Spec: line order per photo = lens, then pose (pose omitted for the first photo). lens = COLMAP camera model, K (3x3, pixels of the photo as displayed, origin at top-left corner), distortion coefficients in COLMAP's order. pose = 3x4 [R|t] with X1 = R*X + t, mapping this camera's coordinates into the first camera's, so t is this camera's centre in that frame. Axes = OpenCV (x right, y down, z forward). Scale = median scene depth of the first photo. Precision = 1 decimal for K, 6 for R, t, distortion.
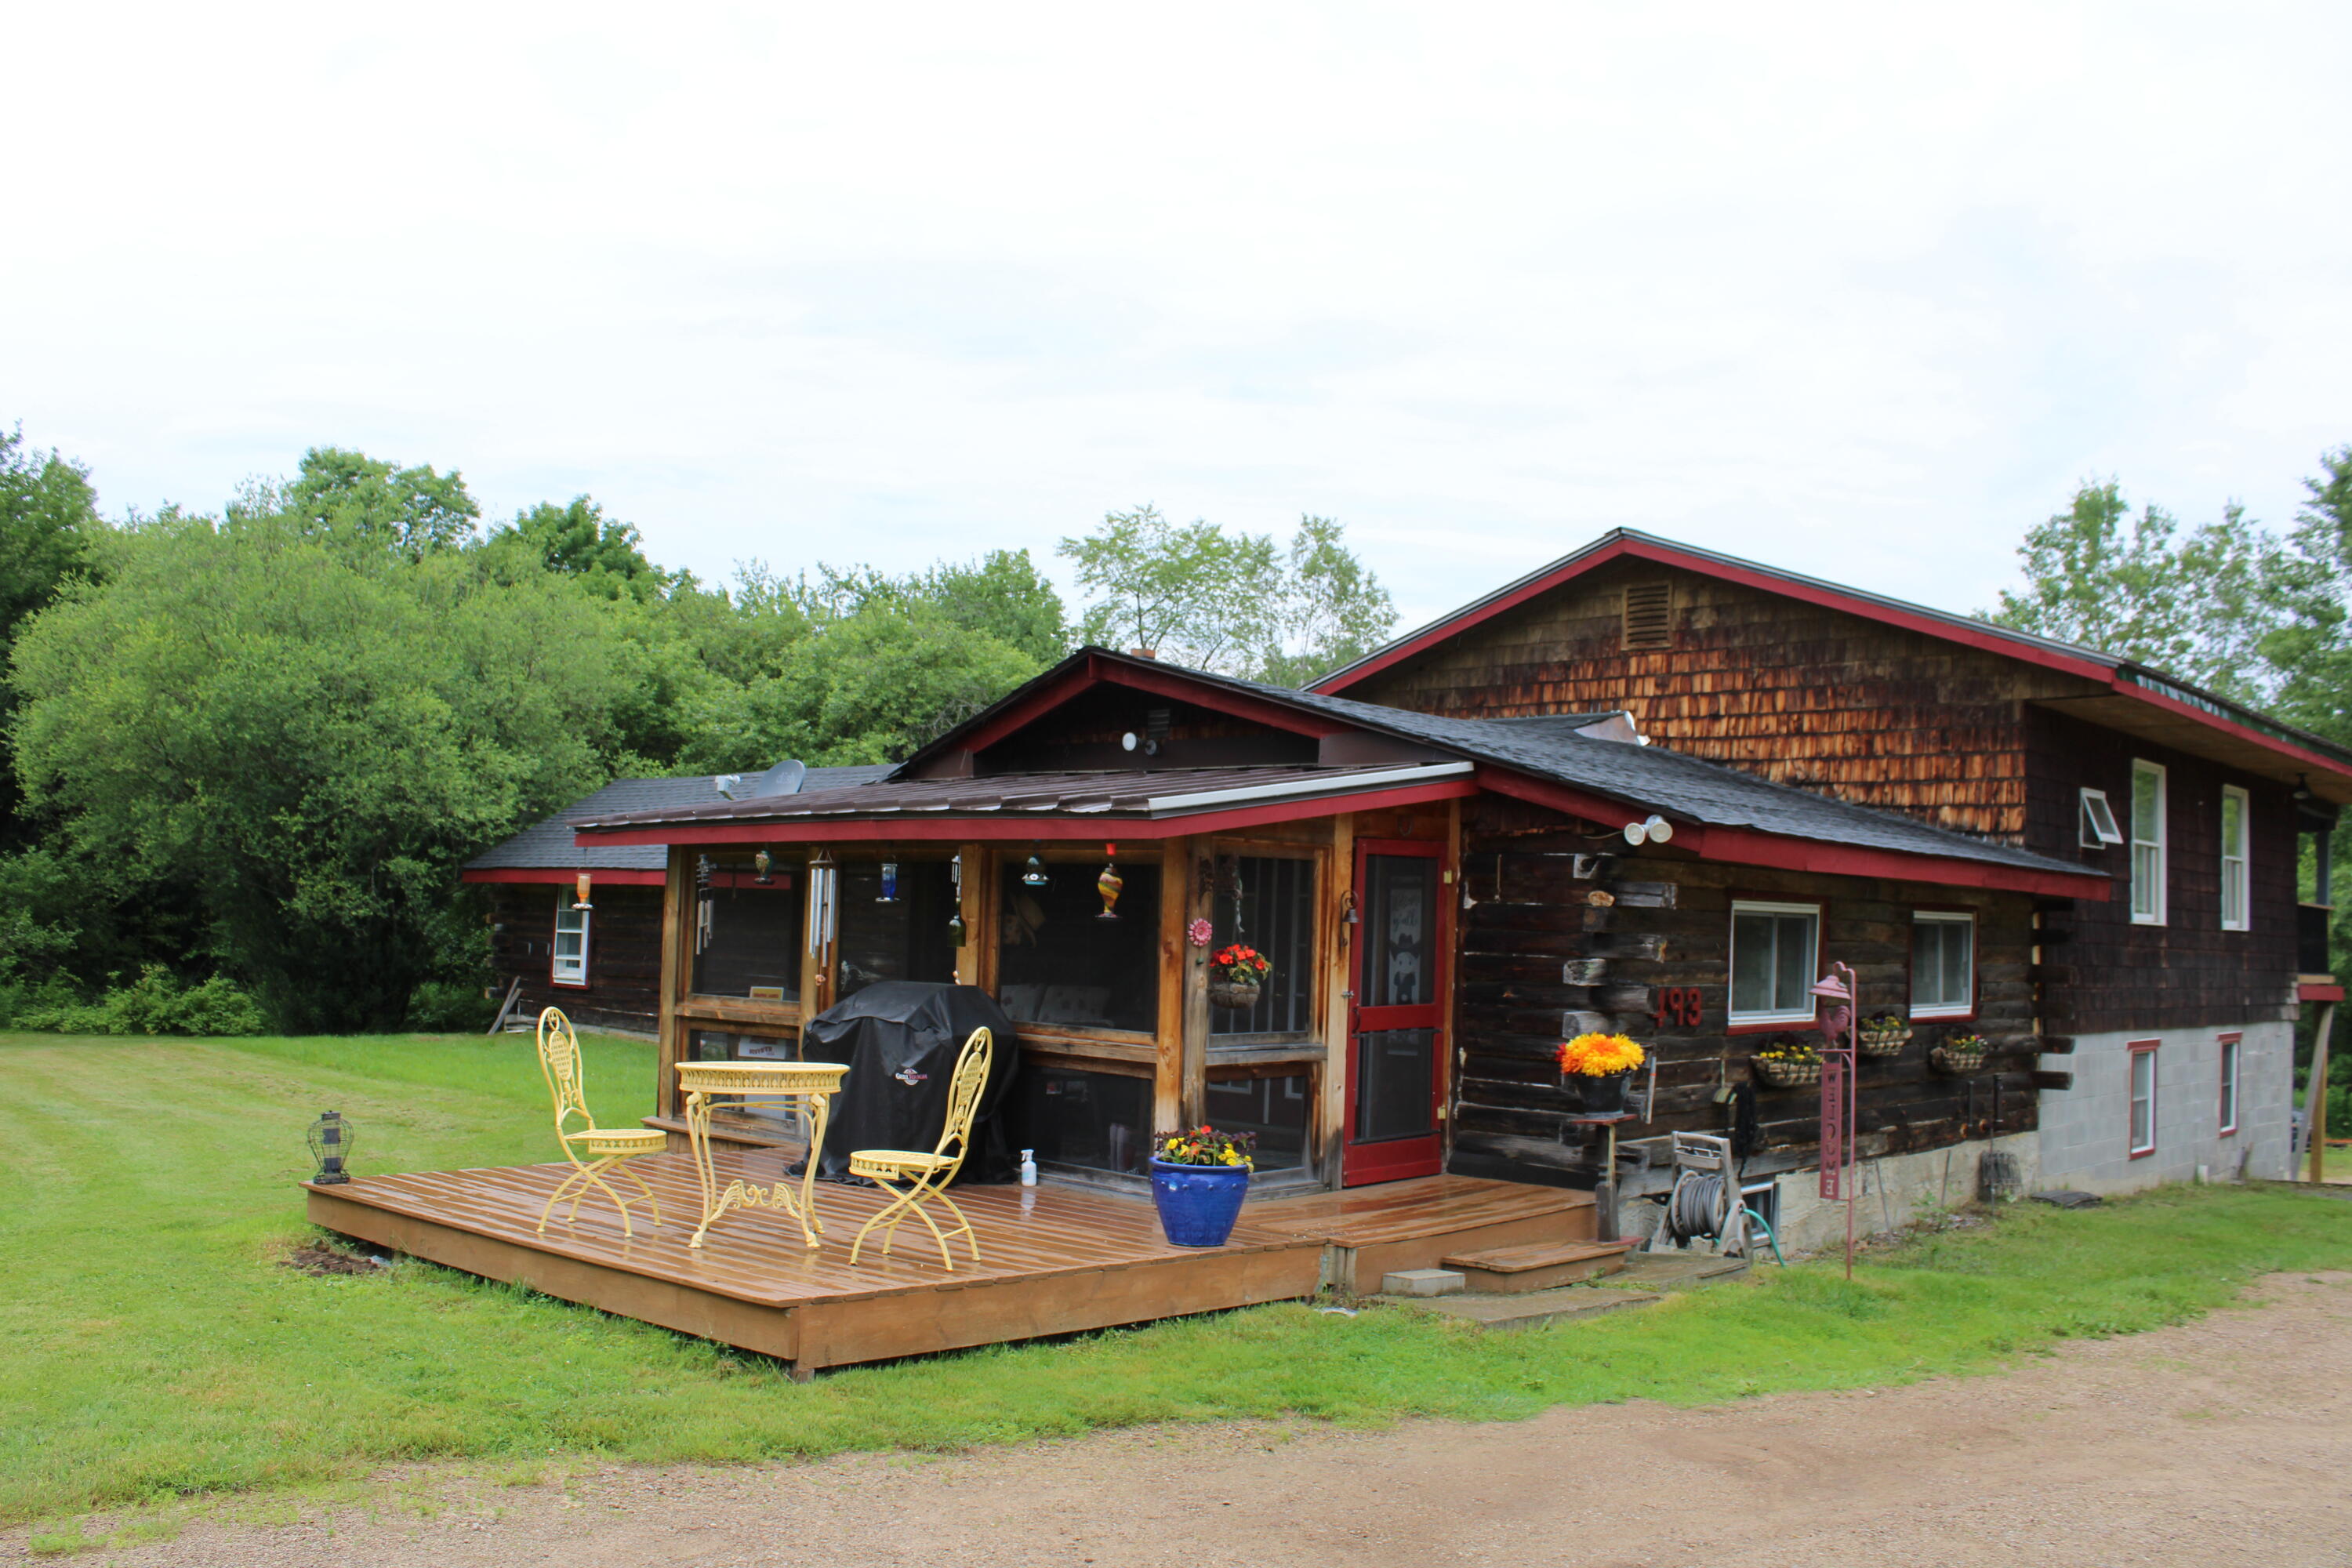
lens RADIAL K [[1959.7, 0, 1178.6], [0, 1959.7, 823.6], [0, 0, 1]] dist [-0.157162, 0.146959]
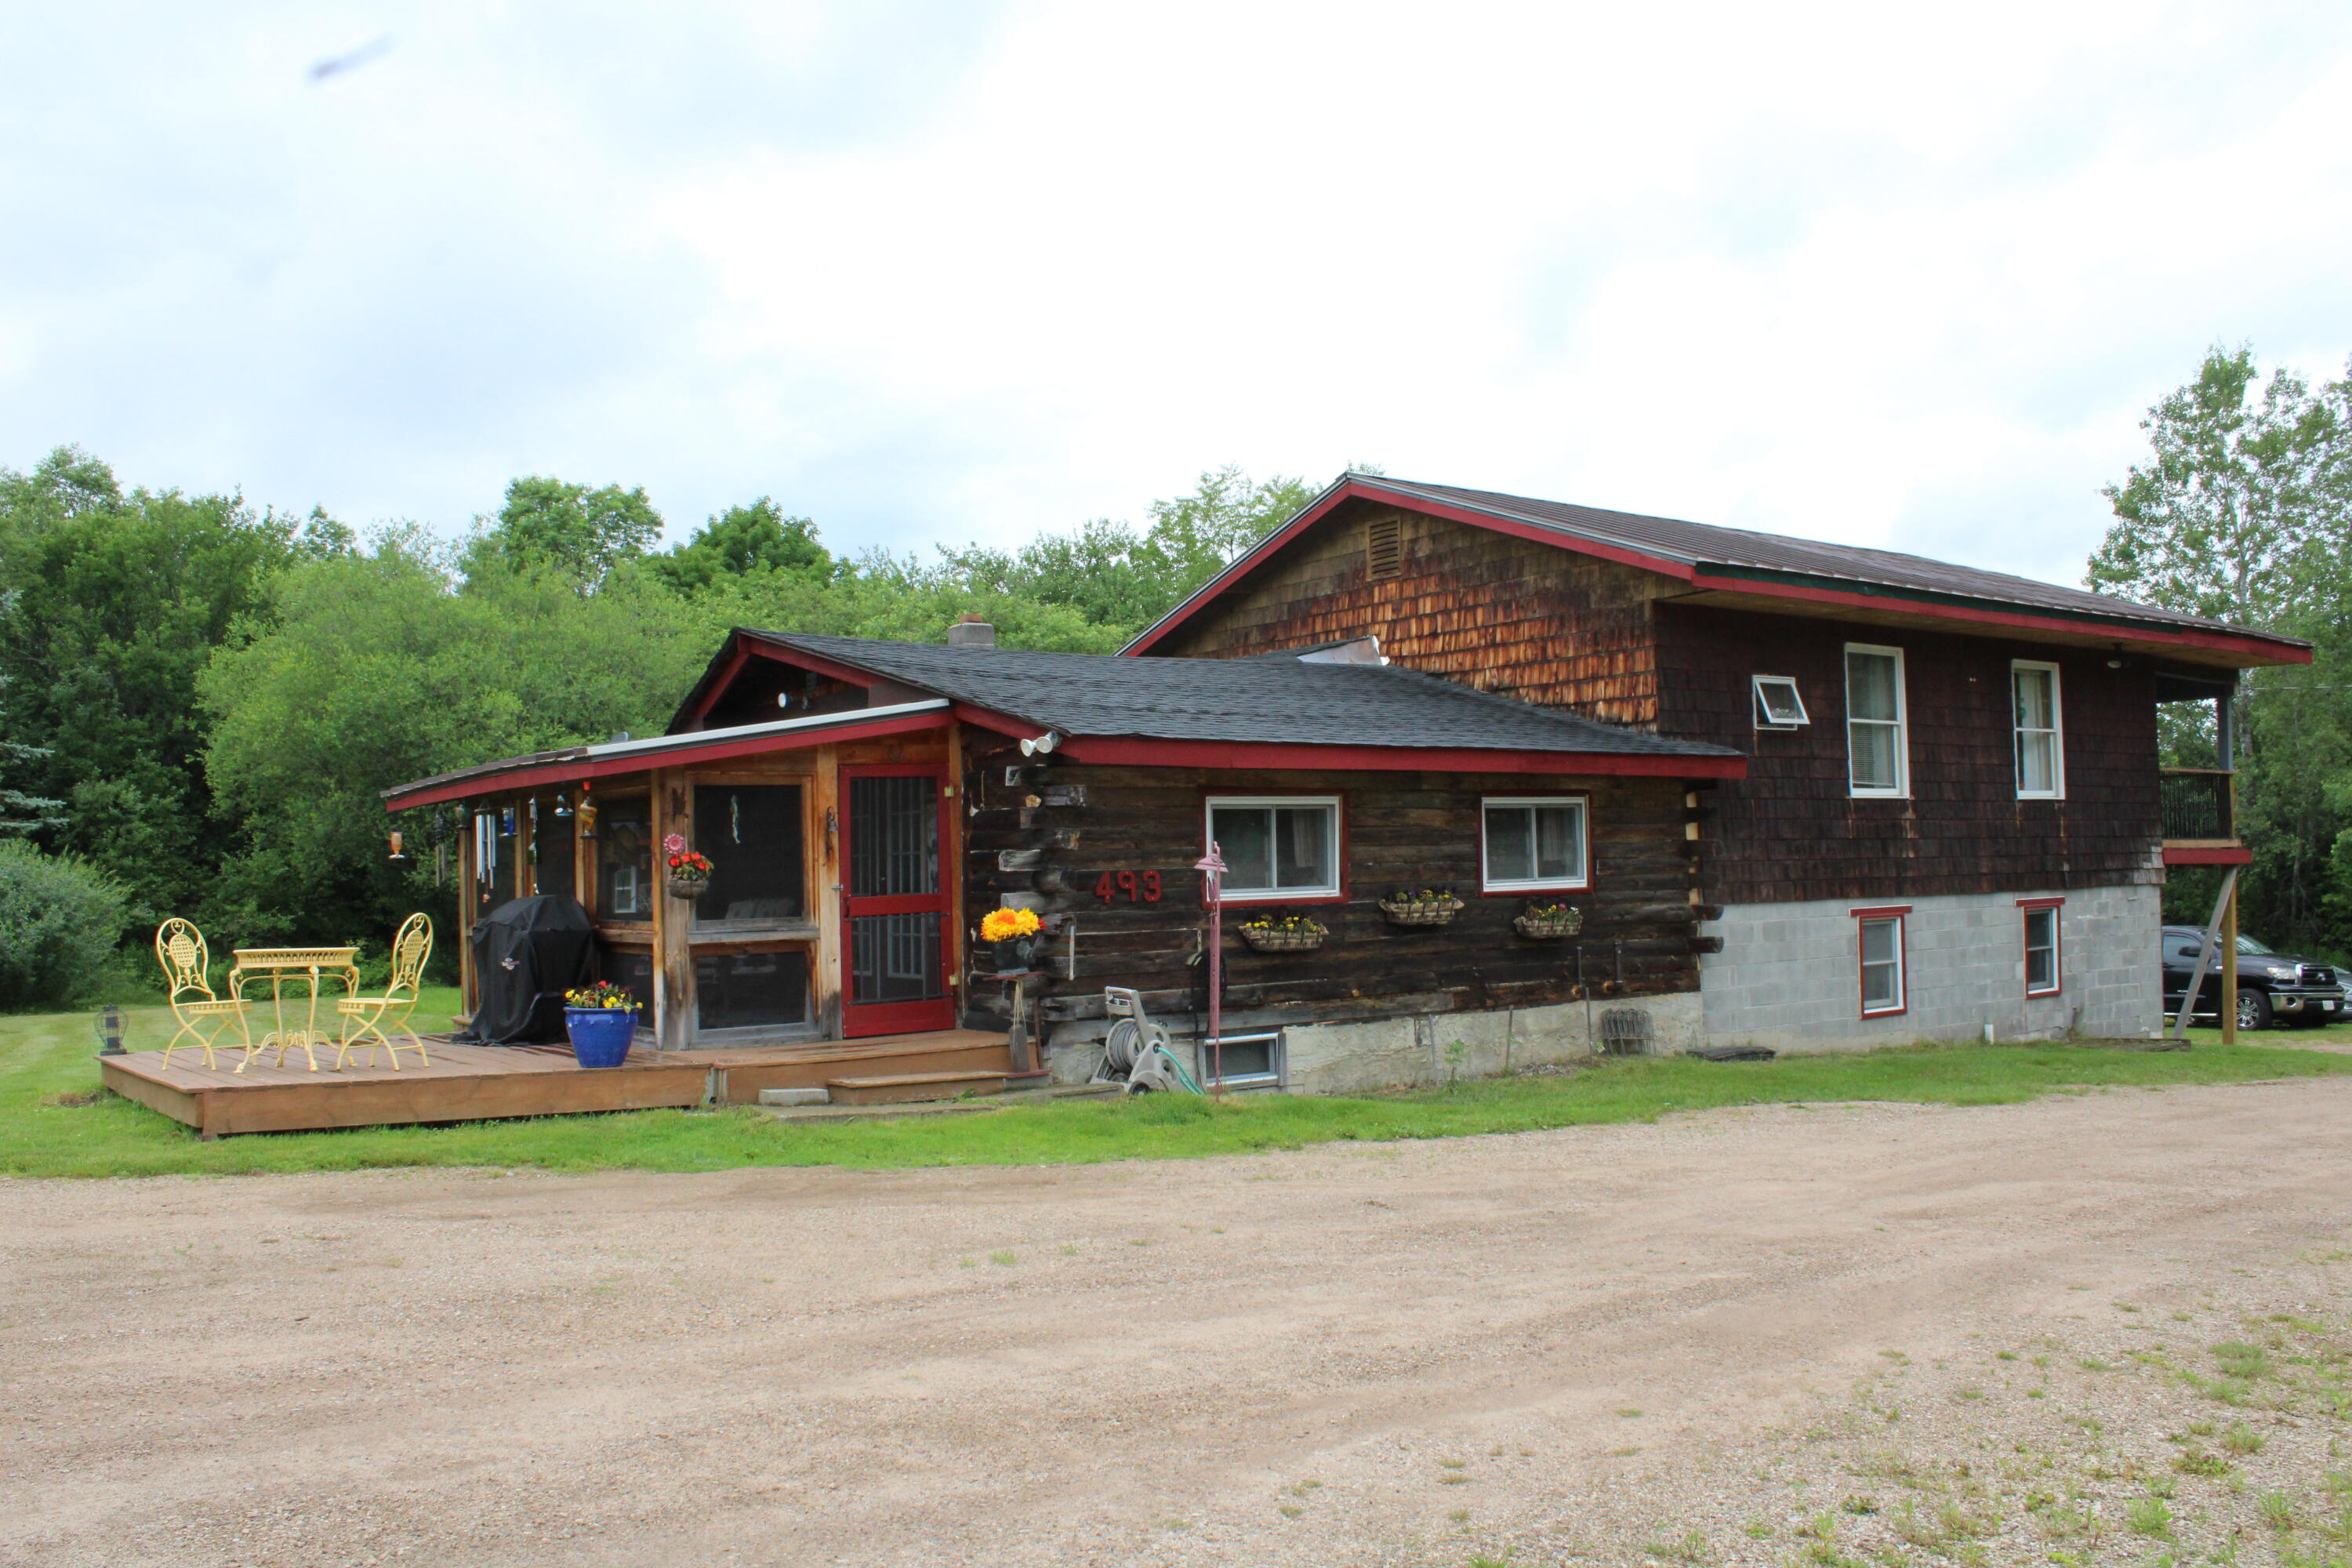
lens RADIAL K [[1968.2, 0, 1184.8], [0, 1968.2, 793.3], [0, 0, 1]] dist [-0.162306, 0.152752]
pose [[0.981311, -0.062271, -0.182074, 0.349112], [0.064230, 0.997923, 0.004878, 0.021693], [0.181392, -0.016481, 0.983273, -0.140477]]
